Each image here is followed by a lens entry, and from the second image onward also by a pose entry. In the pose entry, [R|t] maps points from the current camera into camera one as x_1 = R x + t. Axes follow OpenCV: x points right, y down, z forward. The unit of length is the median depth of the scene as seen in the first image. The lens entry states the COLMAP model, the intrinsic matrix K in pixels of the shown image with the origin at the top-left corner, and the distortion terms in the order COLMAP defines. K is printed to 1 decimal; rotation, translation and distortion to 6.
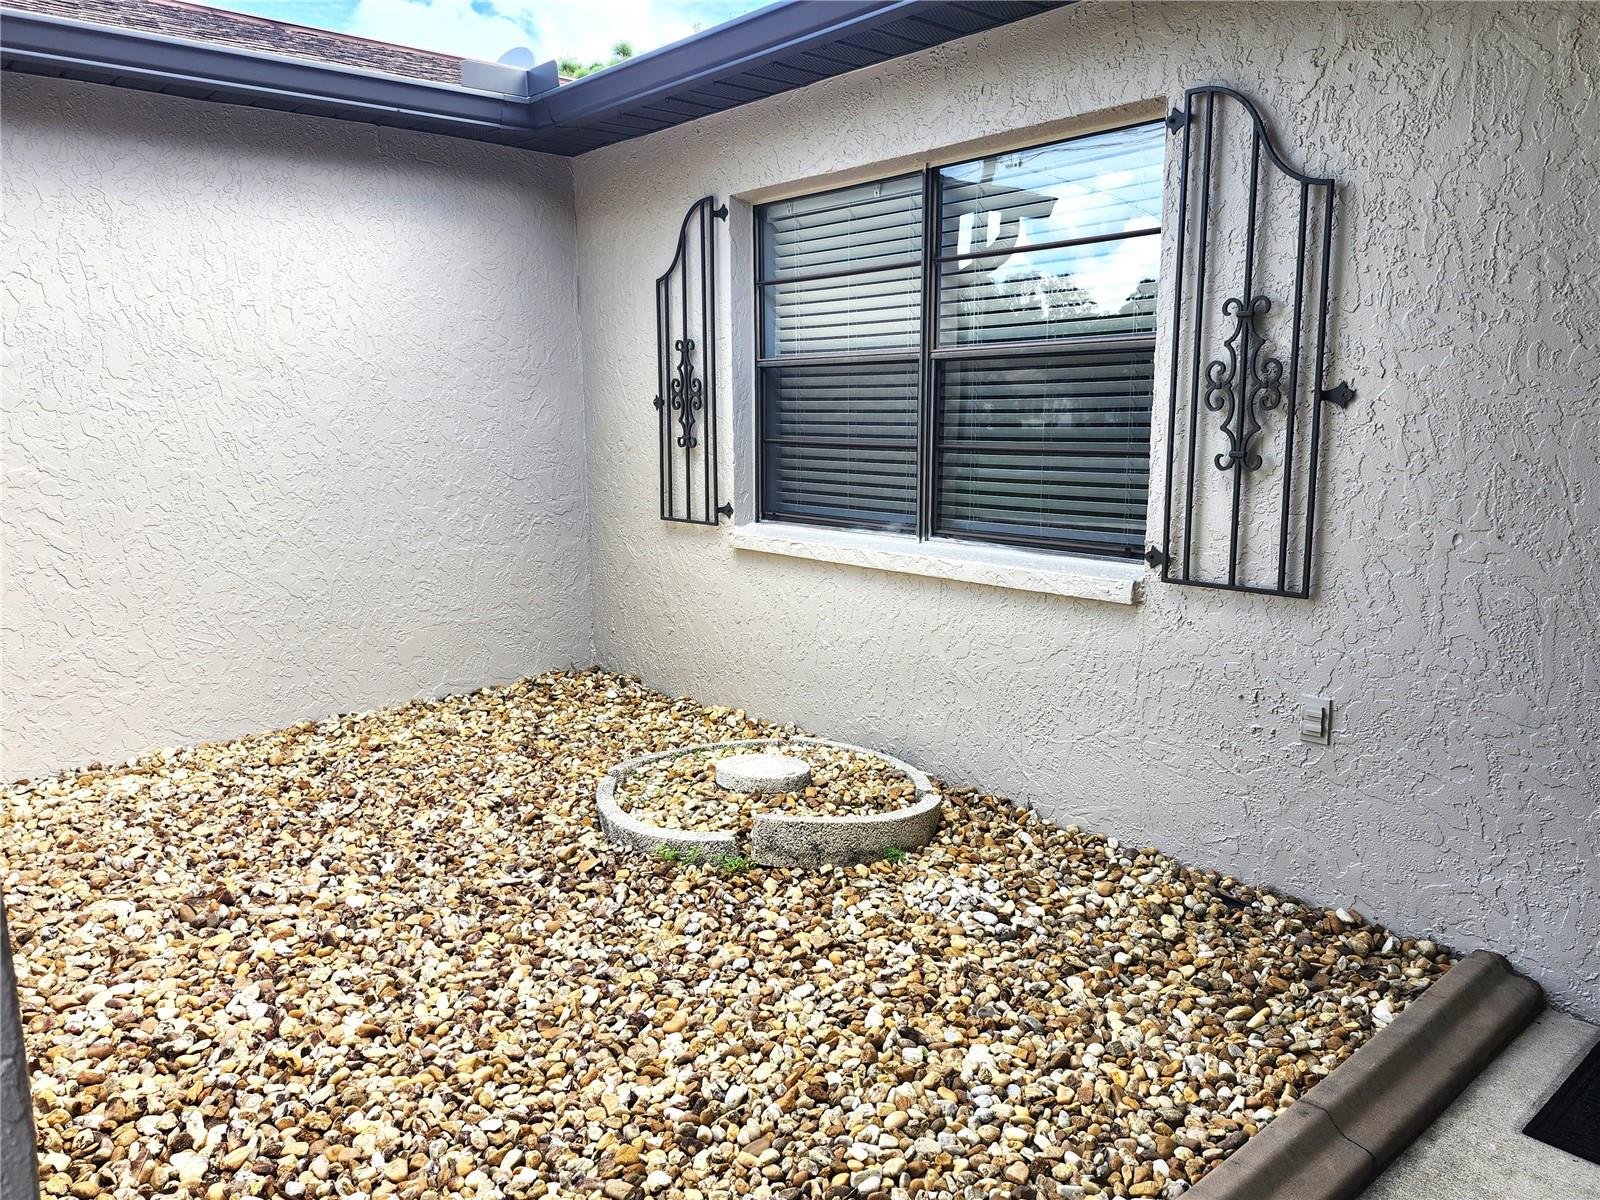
lens RADIAL K [[1148.0, 0, 800.6], [0, 1148.0, 601.9], [0, 0, 1]] dist [0.009526, -0.002534]
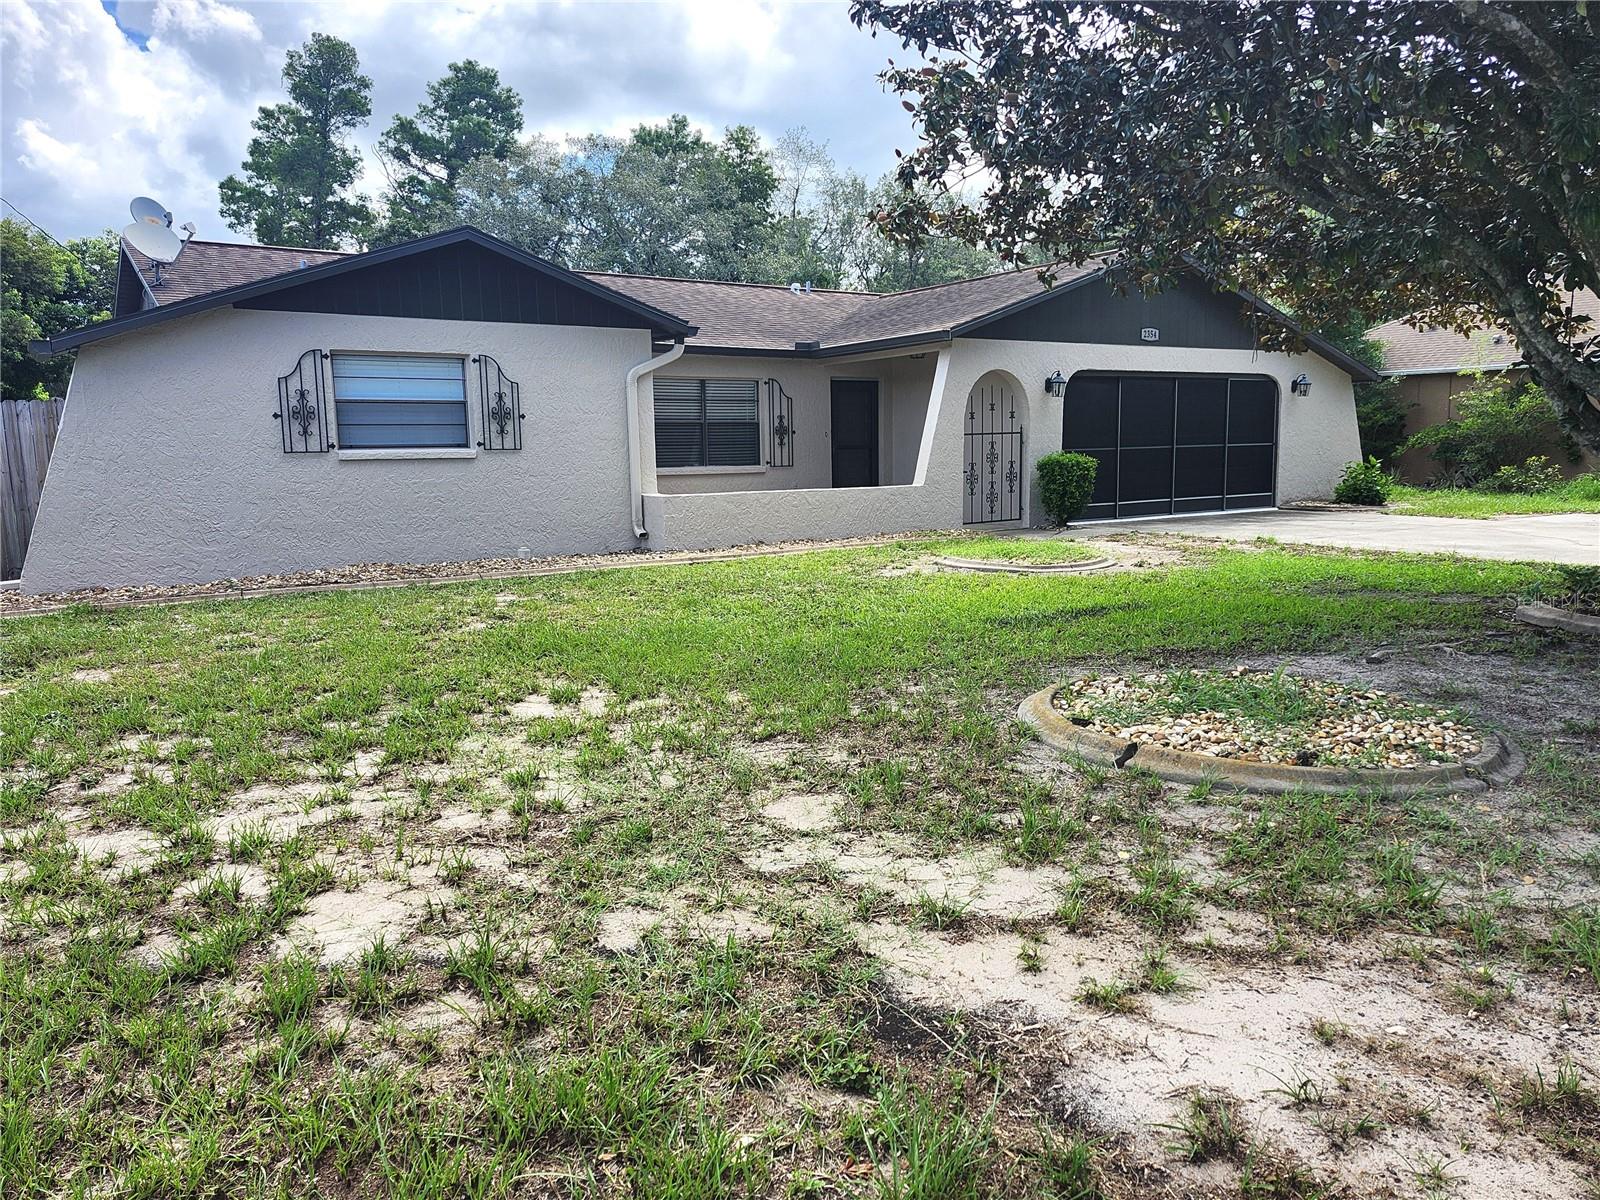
lens RADIAL K [[1148.0, 0, 800.9], [0, 1148.0, 598.8], [0, 0, 1]] dist [0.009526, -0.002534]
pose [[0.137066, -0.130781, 0.981891, -4.166432], [0.179470, 0.978120, 0.105226, 0.038921], [-0.974168, 0.161797, 0.157538, 0.100704]]
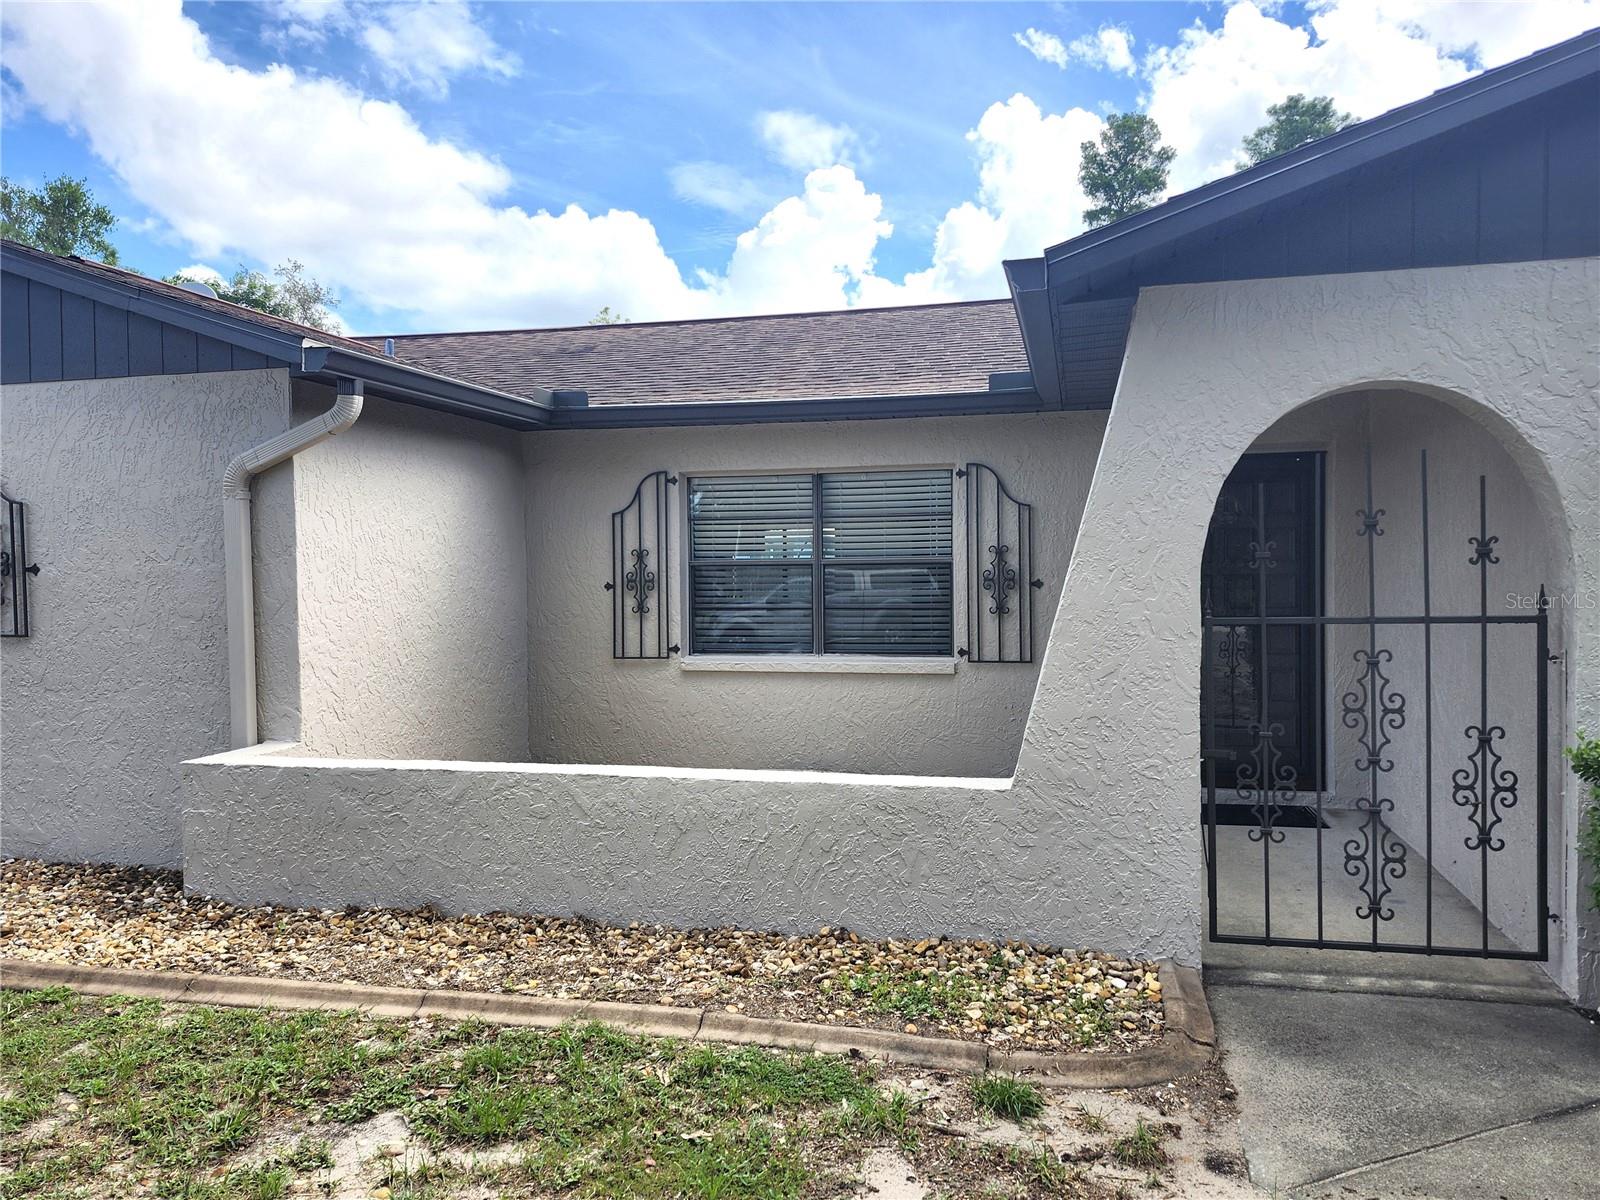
lens RADIAL K [[1148.0, 0, 800.2], [0, 1148.0, 594.9], [0, 0, 1]] dist [0.009526, -0.002534]
pose [[0.820810, -0.021816, 0.570784, -1.075196], [0.103709, 0.988354, -0.111362, 0.059069], [-0.561707, 0.150602, 0.813513, -0.600397]]
